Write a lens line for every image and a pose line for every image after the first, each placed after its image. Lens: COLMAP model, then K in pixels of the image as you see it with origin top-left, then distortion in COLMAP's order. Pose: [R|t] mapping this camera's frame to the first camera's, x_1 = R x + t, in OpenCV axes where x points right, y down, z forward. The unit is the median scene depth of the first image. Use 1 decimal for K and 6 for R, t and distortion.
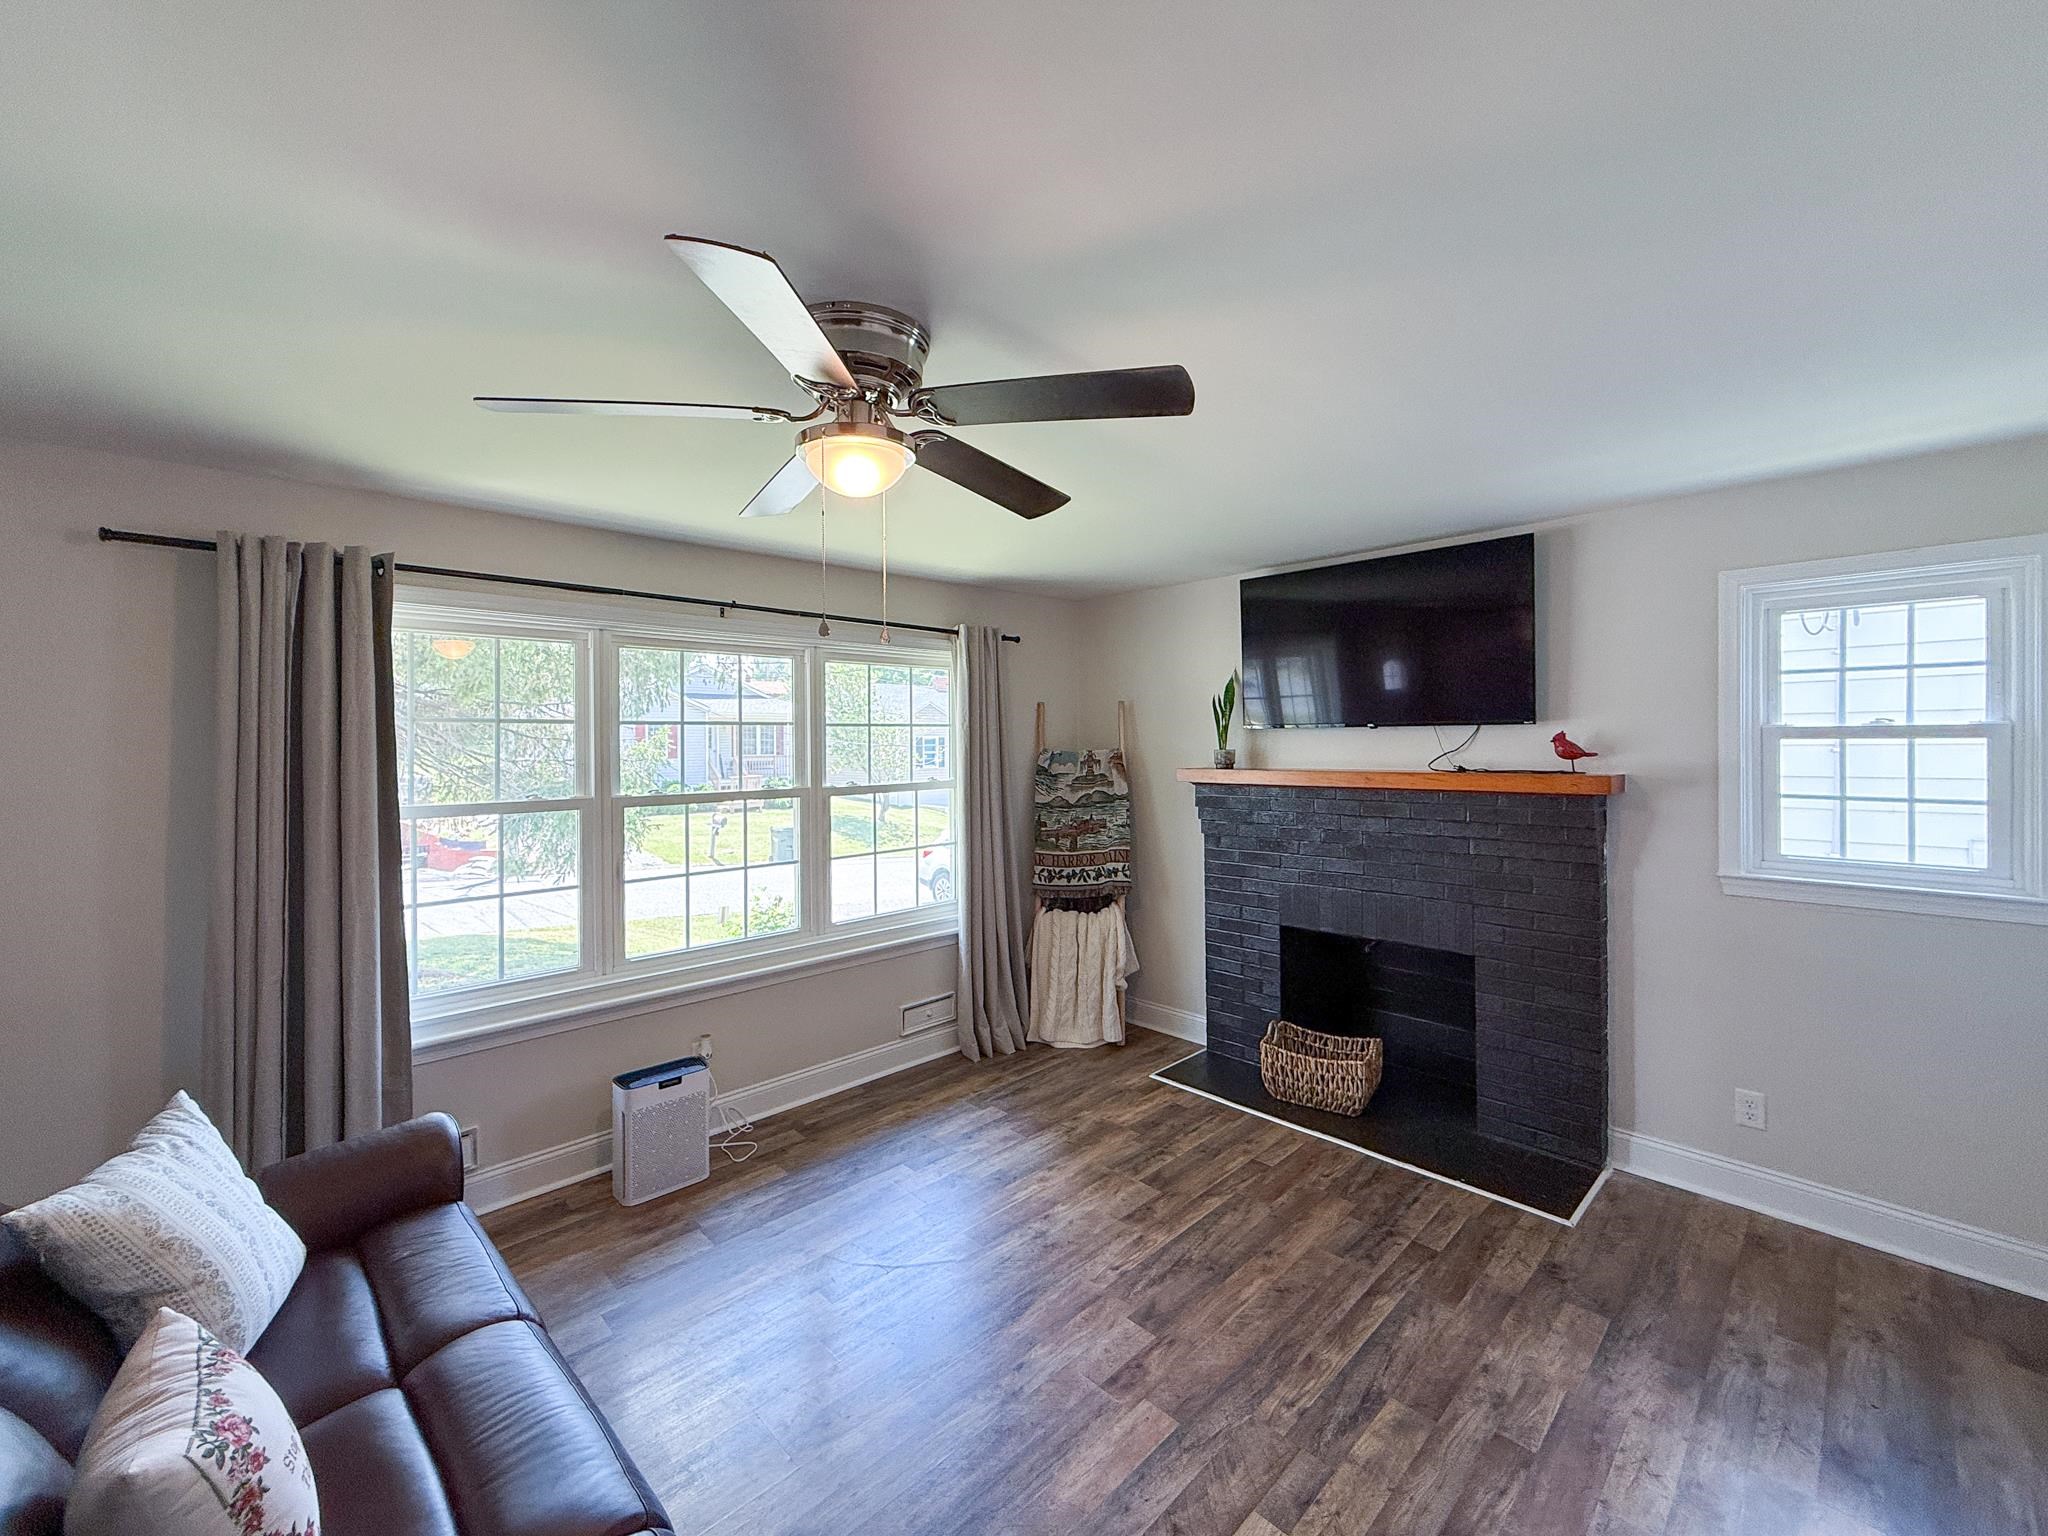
lens RADIAL K [[831.0, 0, 1044.9], [0, 831.0, 736.1], [0, 0, 1]] dist [-0.002083, -0.000911]
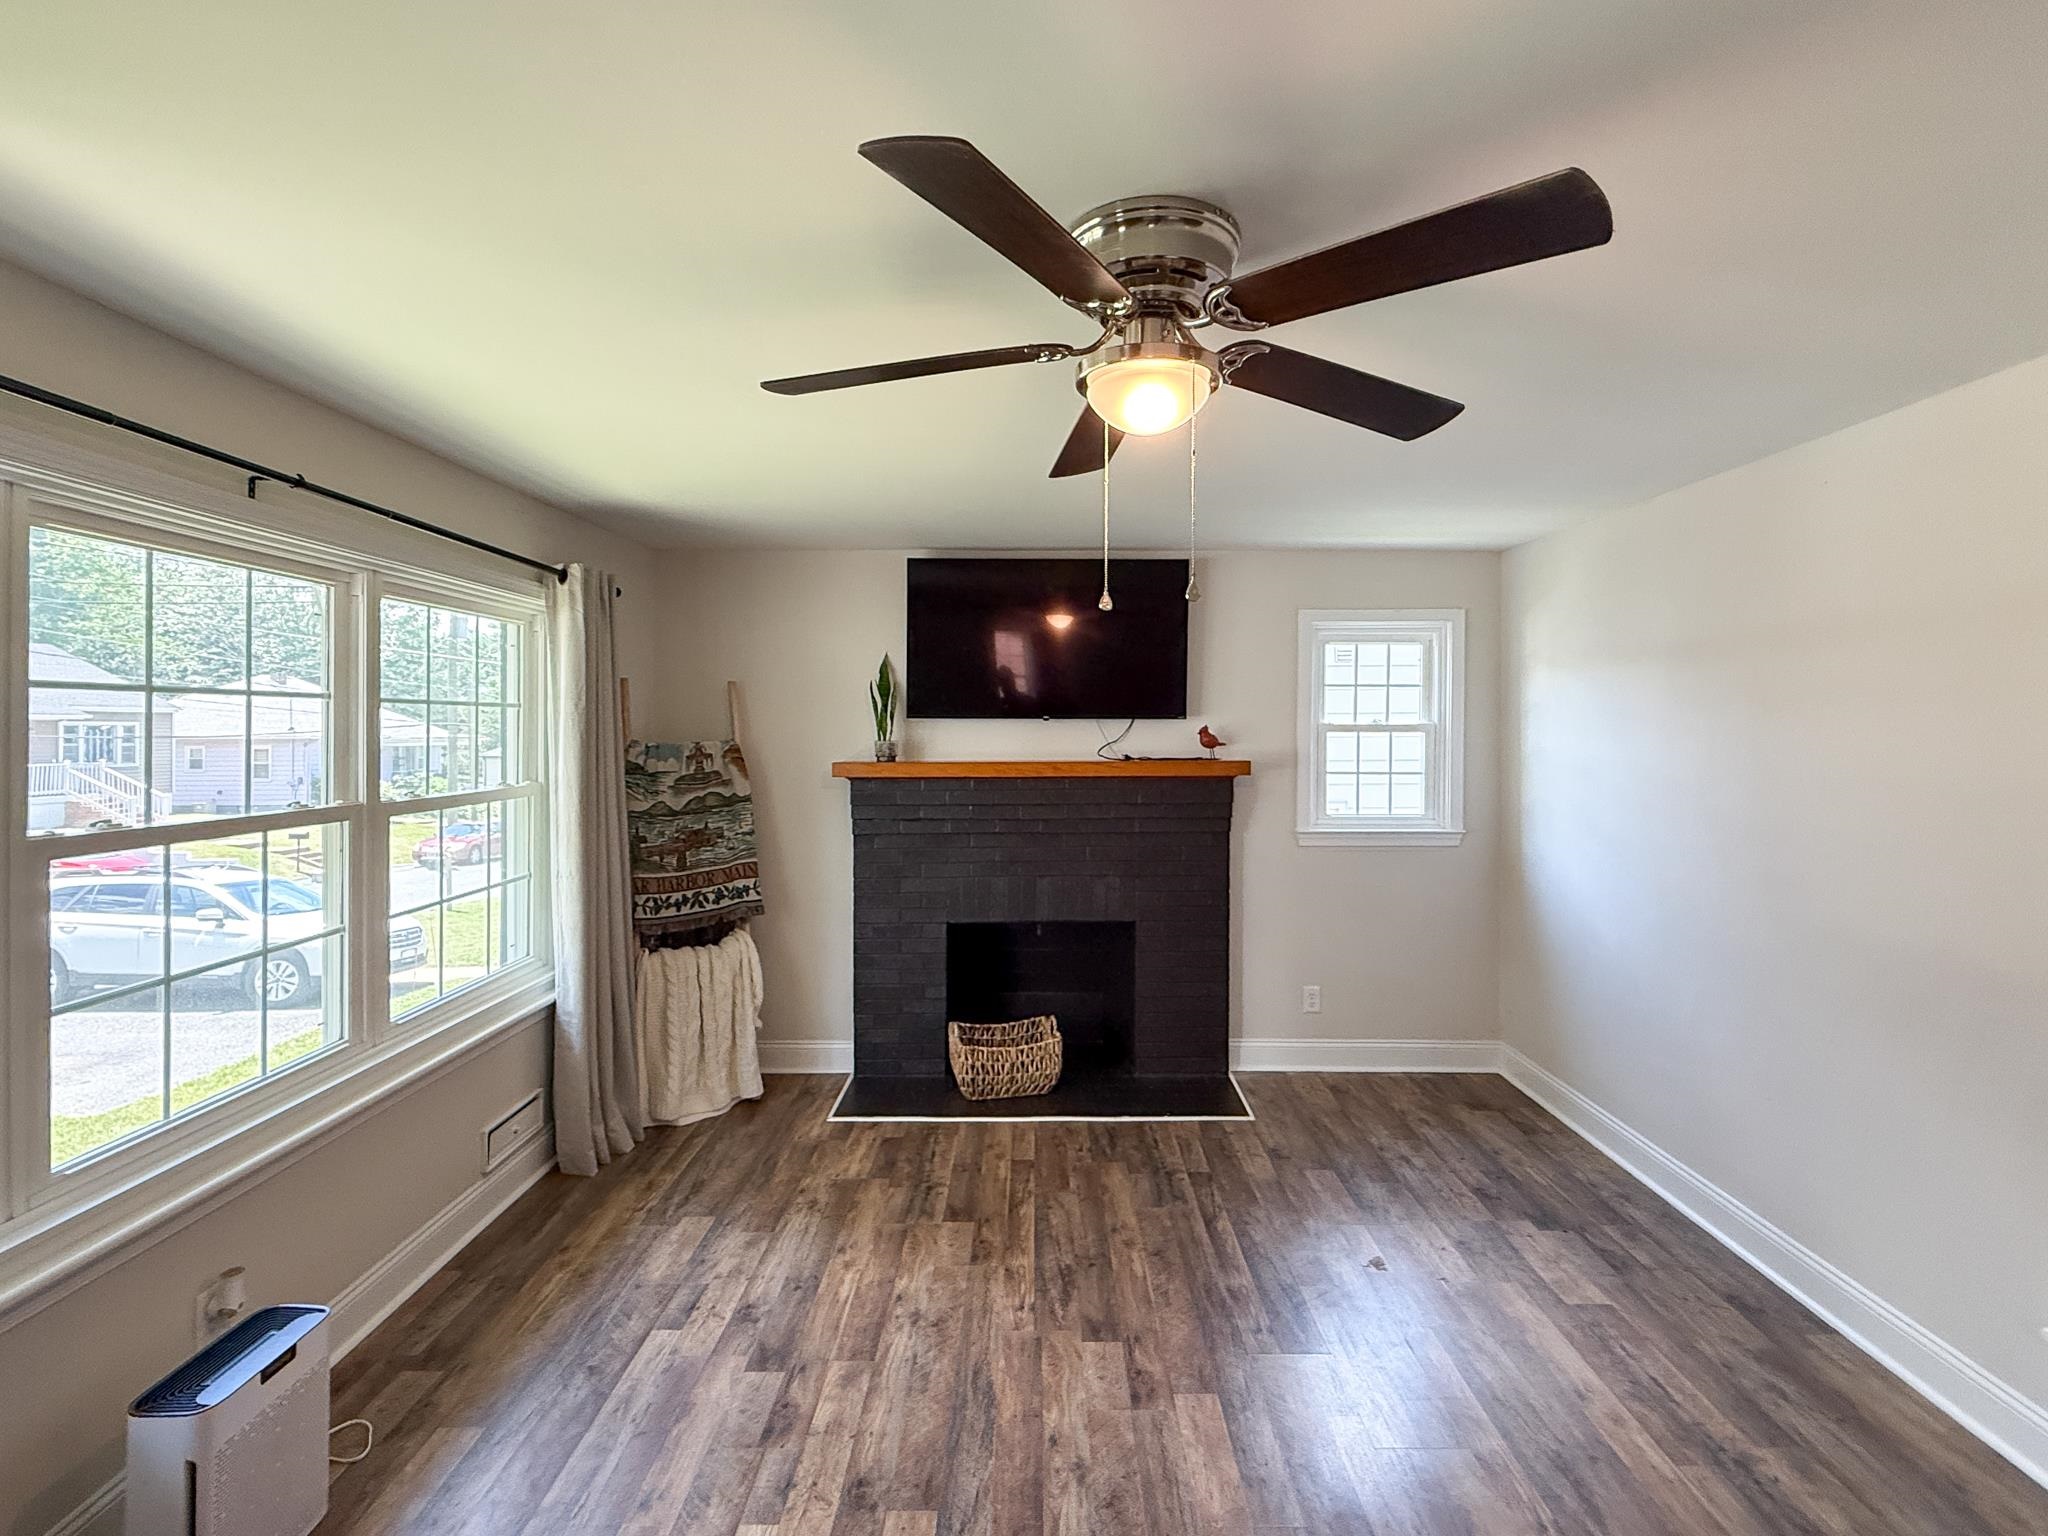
lens RADIAL K [[910.5, 0, 1052.0], [0, 910.5, 730.0], [0, 0, 1]] dist [-0.003900, -0.000778]
pose [[0.698651, 0.008195, 0.715416, -0.463138], [-0.009963, 0.999949, -0.001725, 0.005639], [-0.715393, -0.005923, 0.698697, 0.212895]]
